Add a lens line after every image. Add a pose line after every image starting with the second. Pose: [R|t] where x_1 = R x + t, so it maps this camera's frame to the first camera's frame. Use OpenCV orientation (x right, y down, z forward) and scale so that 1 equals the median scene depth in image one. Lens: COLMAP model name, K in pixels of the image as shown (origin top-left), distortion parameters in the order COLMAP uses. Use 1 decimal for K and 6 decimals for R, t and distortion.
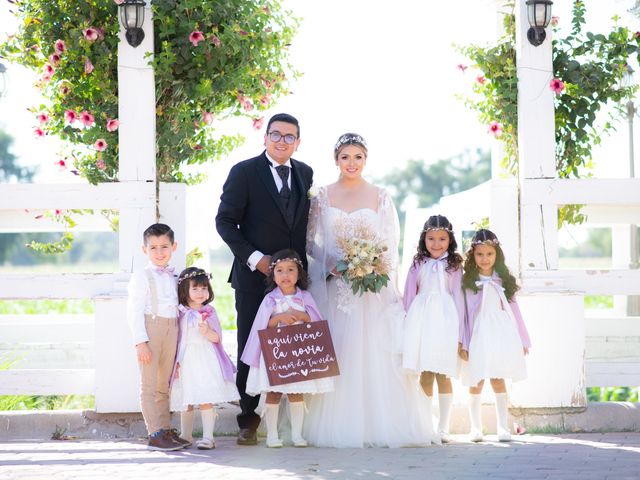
lens RADIAL K [[1775.5, 0, 320.0], [0, 1775.5, 240.0], [0, 0, 1]] dist [-0.064946, 0.545533]
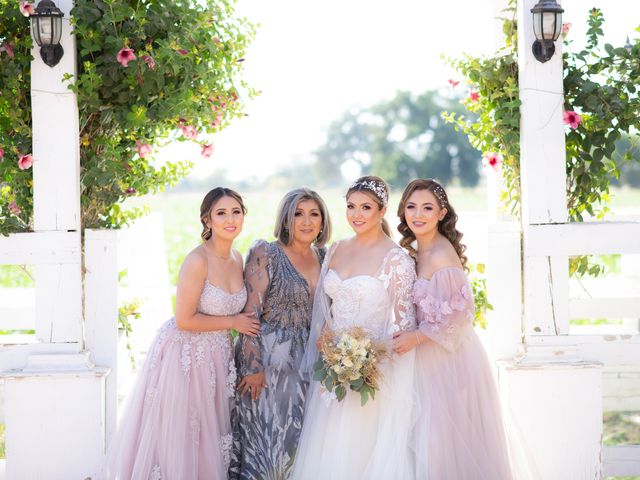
lens RADIAL K [[1775.5, 0, 320.0], [0, 1775.5, 240.0], [0, 0, 1]] dist [-0.064946, 0.545533]
pose [[0.999970, -0.003879, 0.006678, 0.012961], [0.003622, 0.999268, 0.038094, -0.058749], [-0.006821, -0.038069, 0.999252, 0.178500]]
